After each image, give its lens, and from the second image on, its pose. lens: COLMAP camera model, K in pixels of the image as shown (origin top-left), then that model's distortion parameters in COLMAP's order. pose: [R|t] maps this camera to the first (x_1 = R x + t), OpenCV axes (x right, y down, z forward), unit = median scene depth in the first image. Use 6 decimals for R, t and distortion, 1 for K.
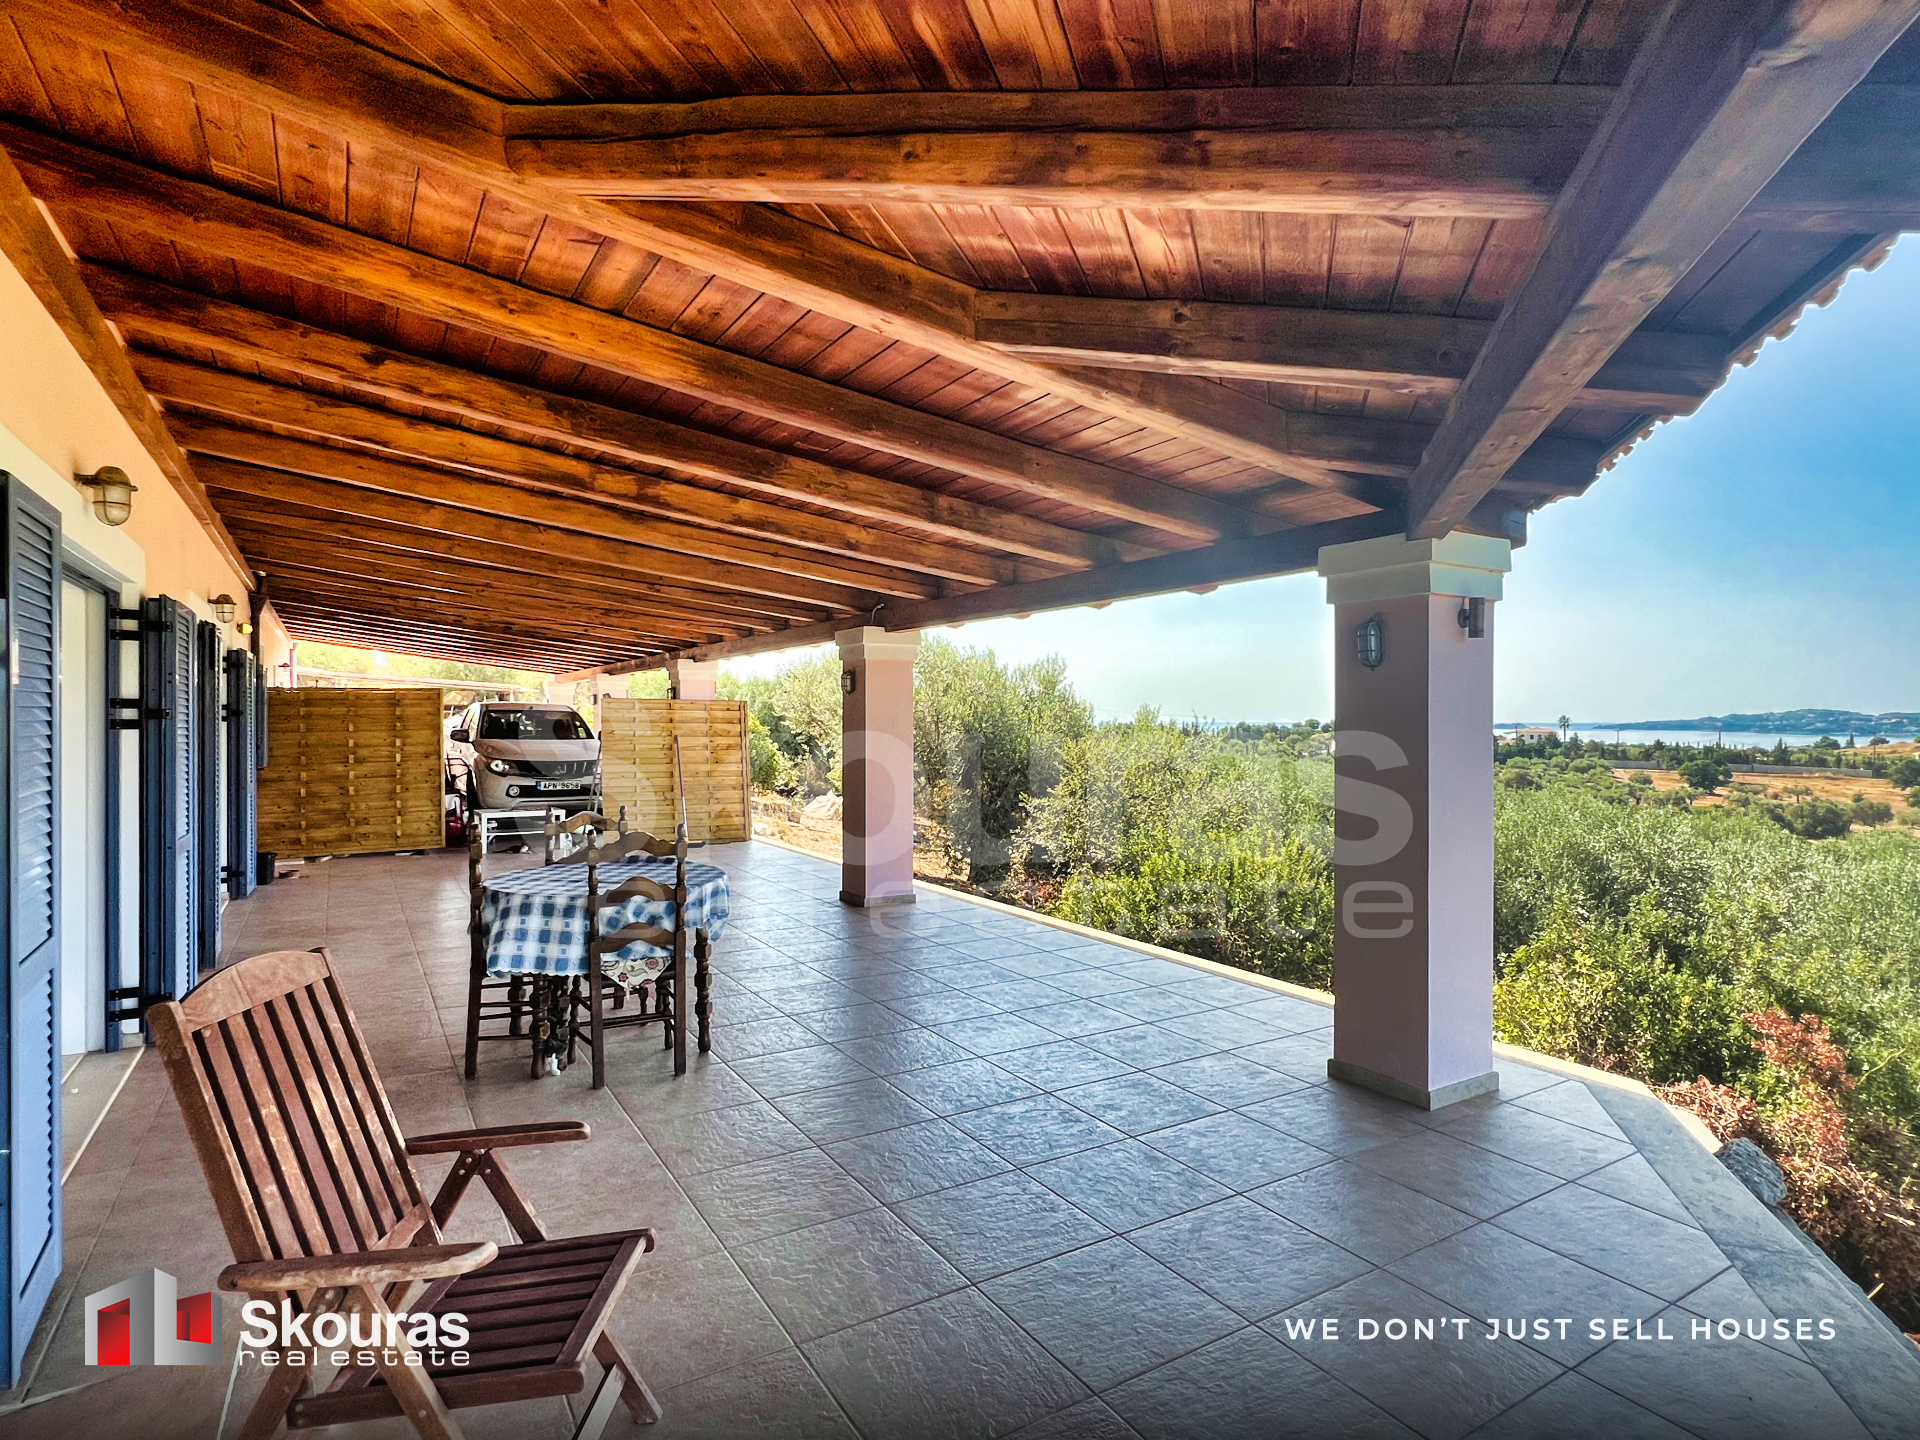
lens RADIAL K [[996.1, 0, 952.2], [0, 996.1, 719.2], [0, 0, 1]] dist [-0.005912, -0.001028]
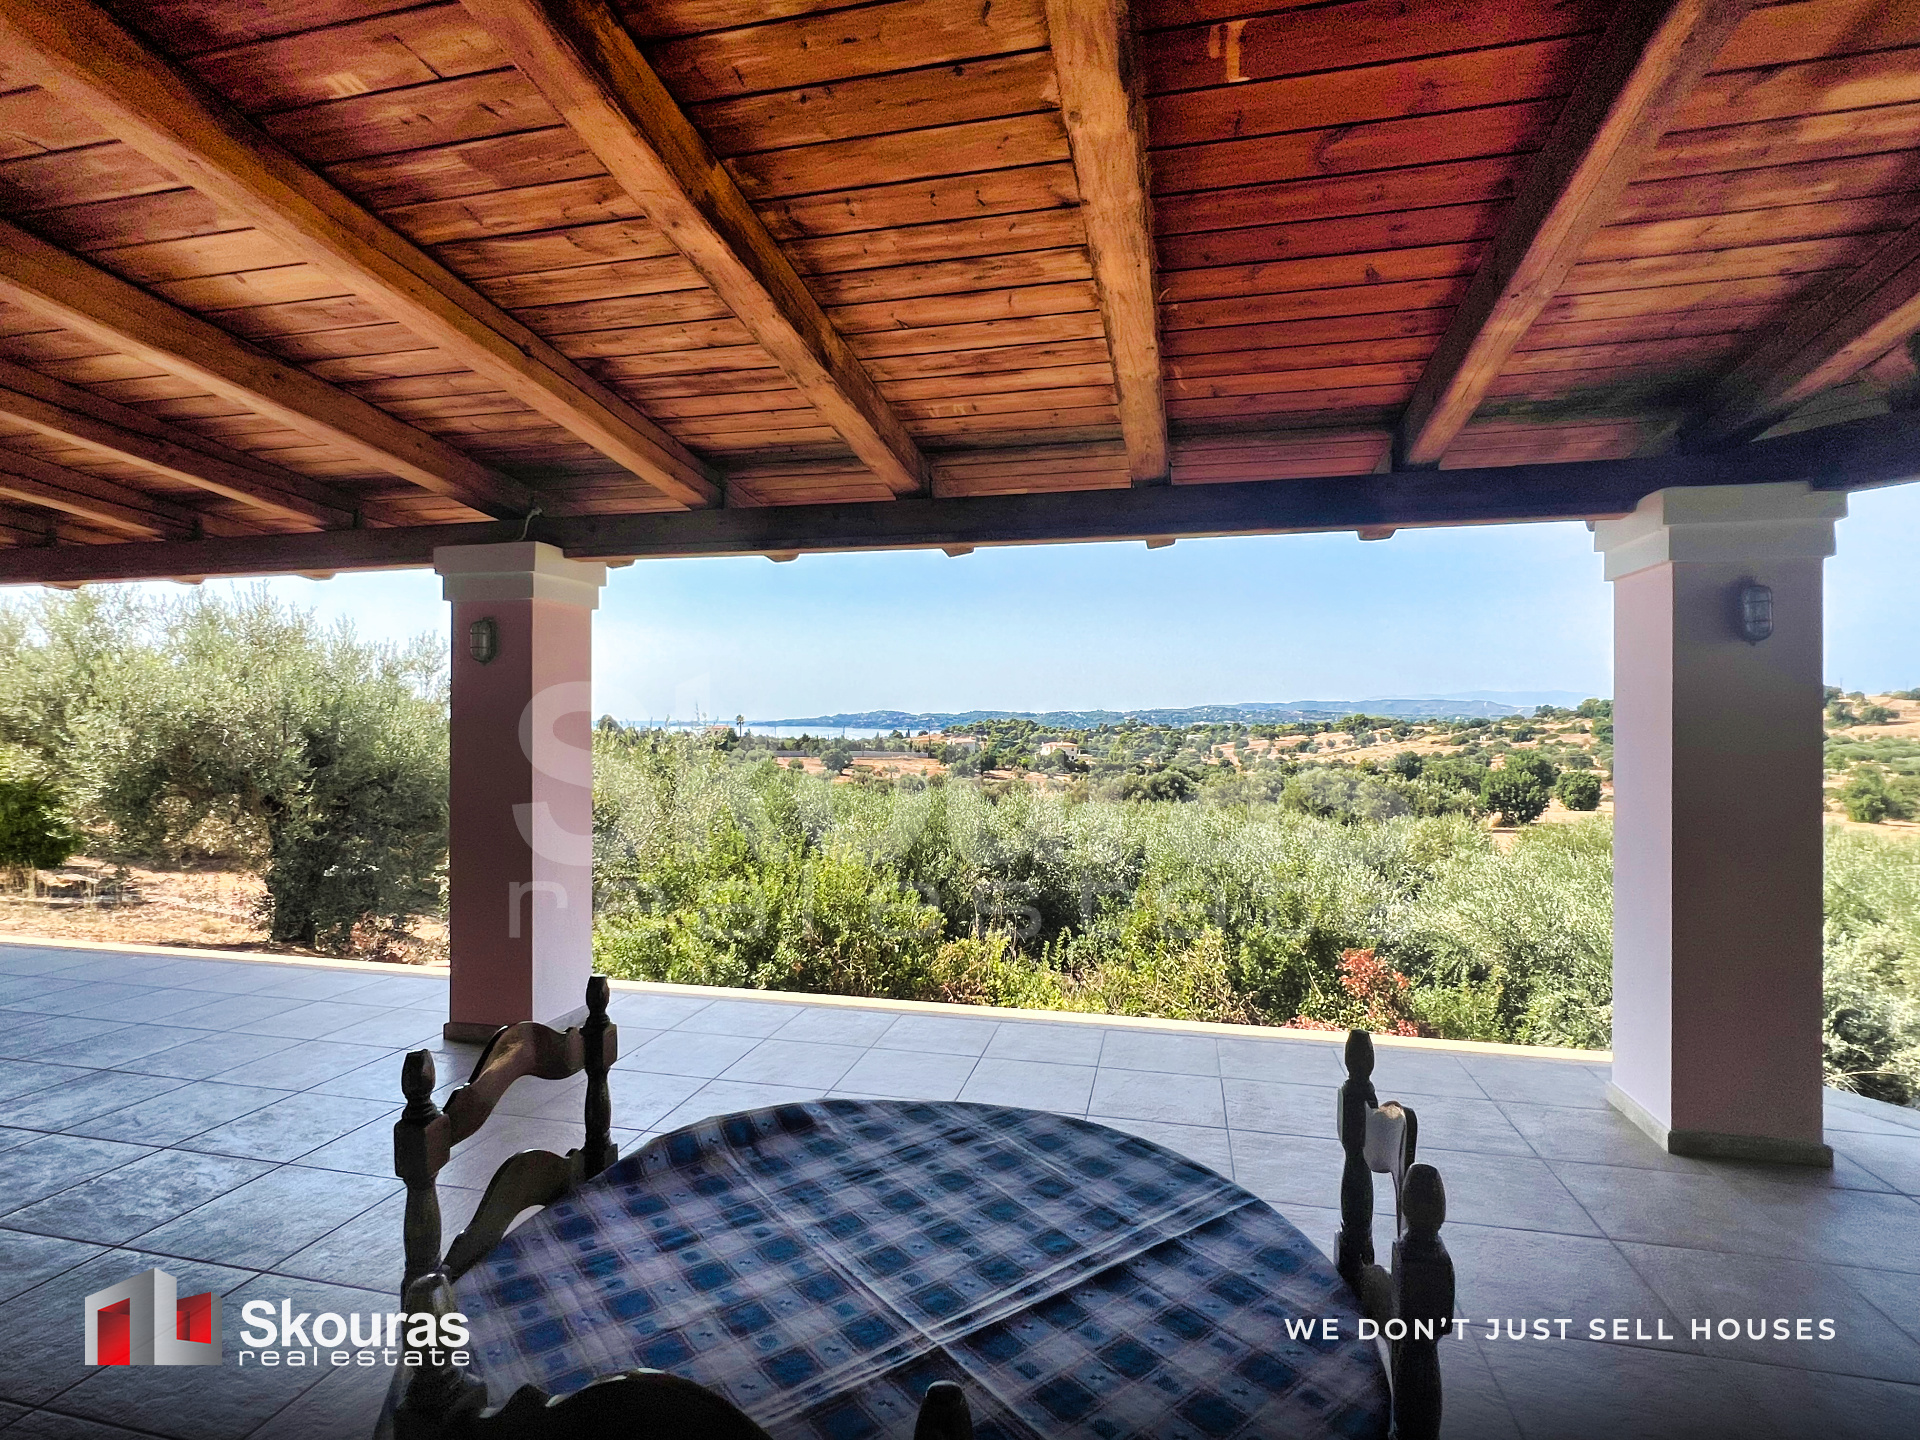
lens RADIAL K [[933.4, 0, 953.2], [0, 933.4, 730.0], [0, 0, 1]] dist [-0.004629, 0.002150]
pose [[0.705156, -0.009481, 0.708989, -0.010080], [0.000356, 0.999915, 0.013018, 0.000212], [-0.709053, -0.008927, 0.705099, 0.016529]]
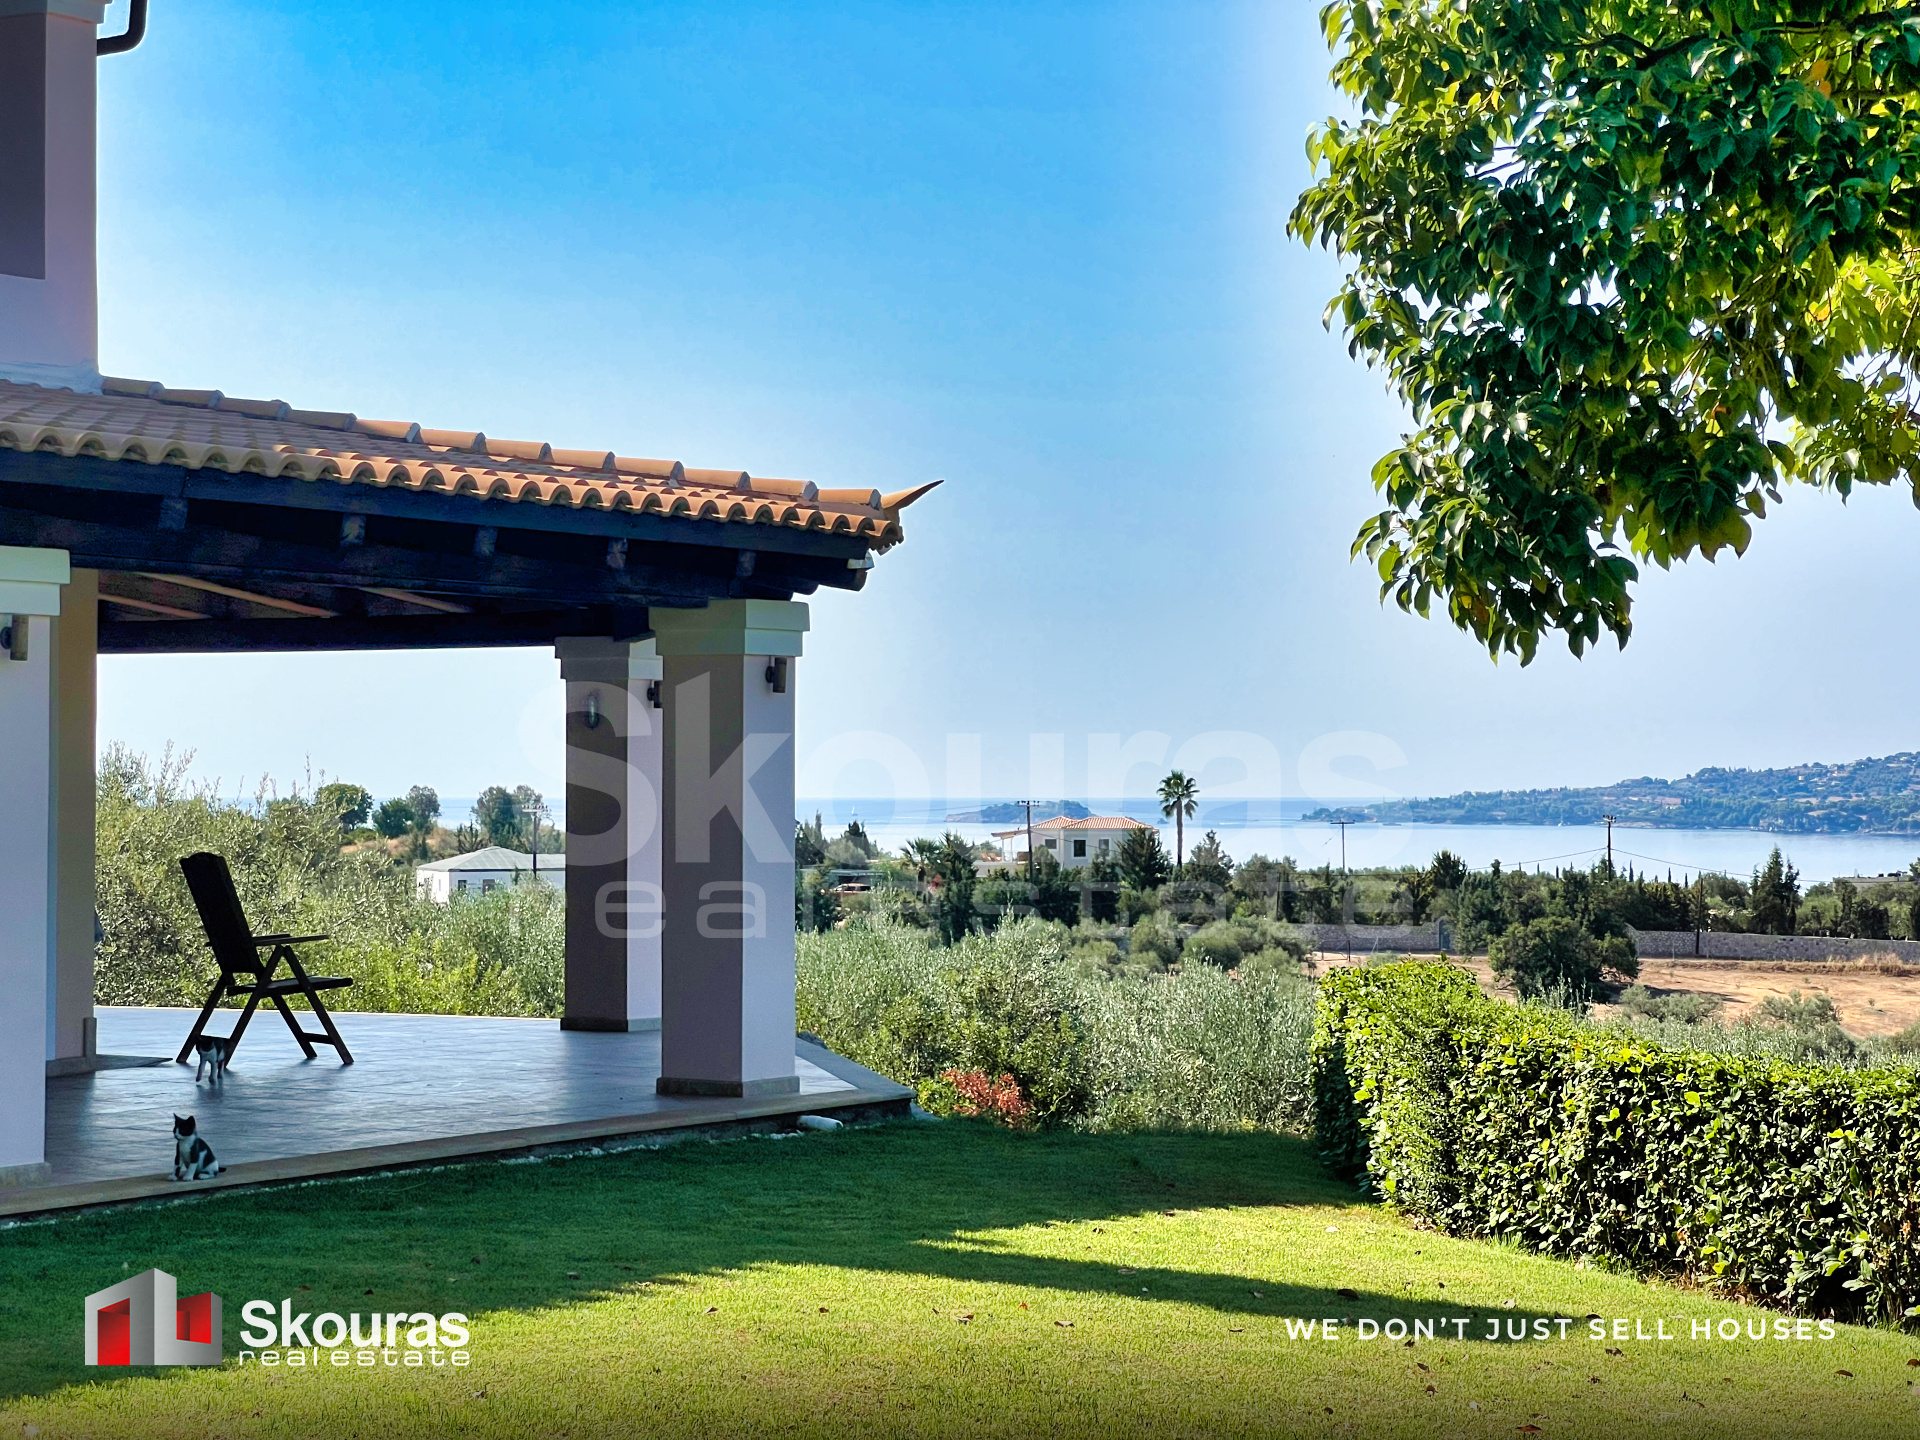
lens RADIAL K [[4286.2, 0, 964.8], [0, 4286.2, 718.5], [0, 0, 1]] dist [0.127183, 0.000000]
pose [[0.880176, 0.007455, 0.474589, -0.035494], [-0.000126, 0.999880, -0.015474, 0.000154], [-0.474648, 0.013560, 0.880071, -0.081728]]
